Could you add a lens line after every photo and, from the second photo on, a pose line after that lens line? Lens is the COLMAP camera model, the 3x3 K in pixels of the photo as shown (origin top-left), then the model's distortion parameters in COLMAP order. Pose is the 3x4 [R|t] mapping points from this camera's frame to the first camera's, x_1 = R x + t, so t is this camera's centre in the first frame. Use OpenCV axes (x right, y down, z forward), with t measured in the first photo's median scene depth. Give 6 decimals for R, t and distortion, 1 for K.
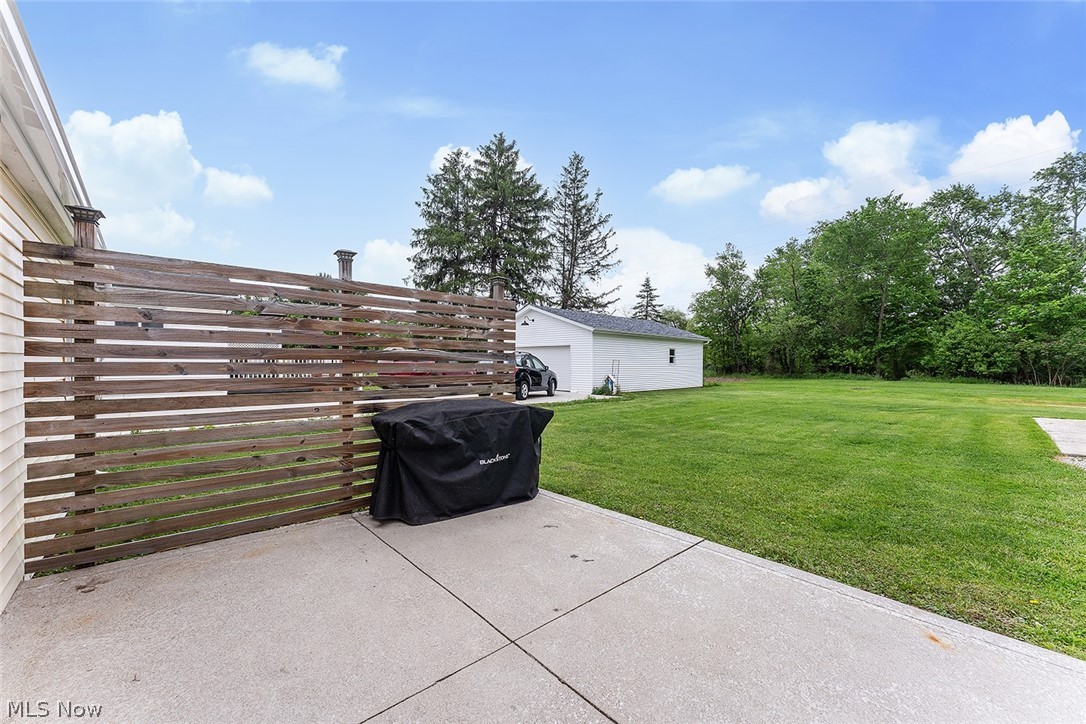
lens RADIAL K [[439.9, 0, 542.8], [0, 439.9, 368.1], [0, 0, 1]] dist [0.016492, 0.000114]
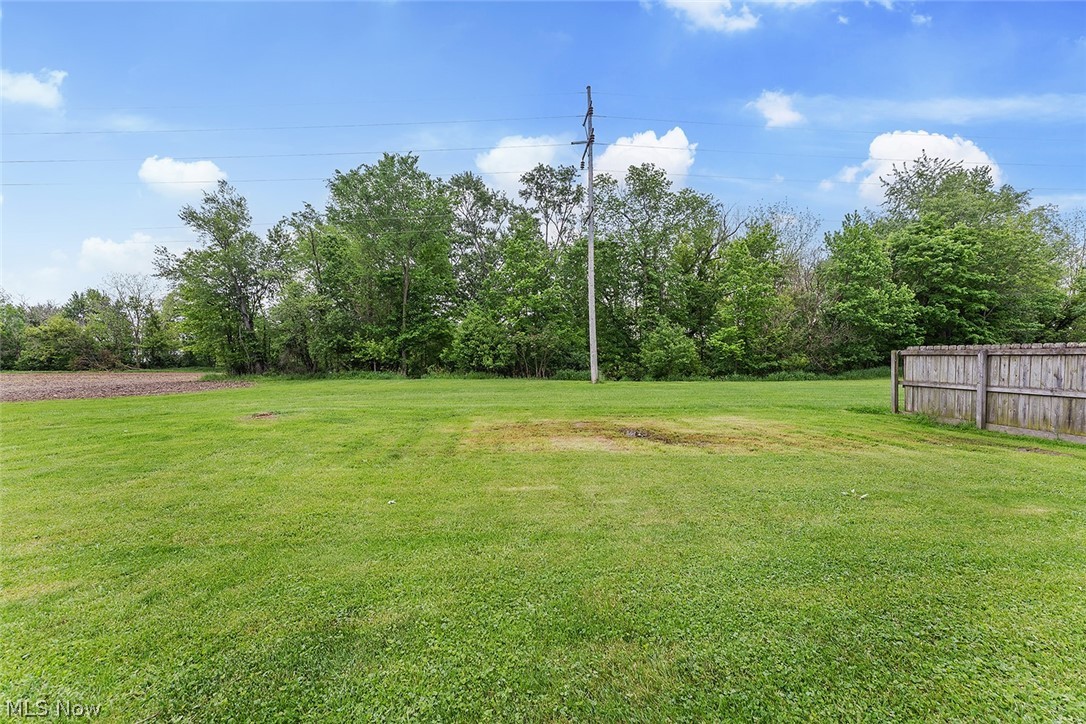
lens RADIAL K [[439.9, 0, 542.8], [0, 439.9, 368.1], [0, 0, 1]] dist [0.016492, 0.000114]
pose [[0.644606, -0.025455, 0.764091, 0.299447], [0.020578, 0.999661, 0.015942, 0.000667], [-0.764238, 0.005447, 0.644911, 0.274970]]
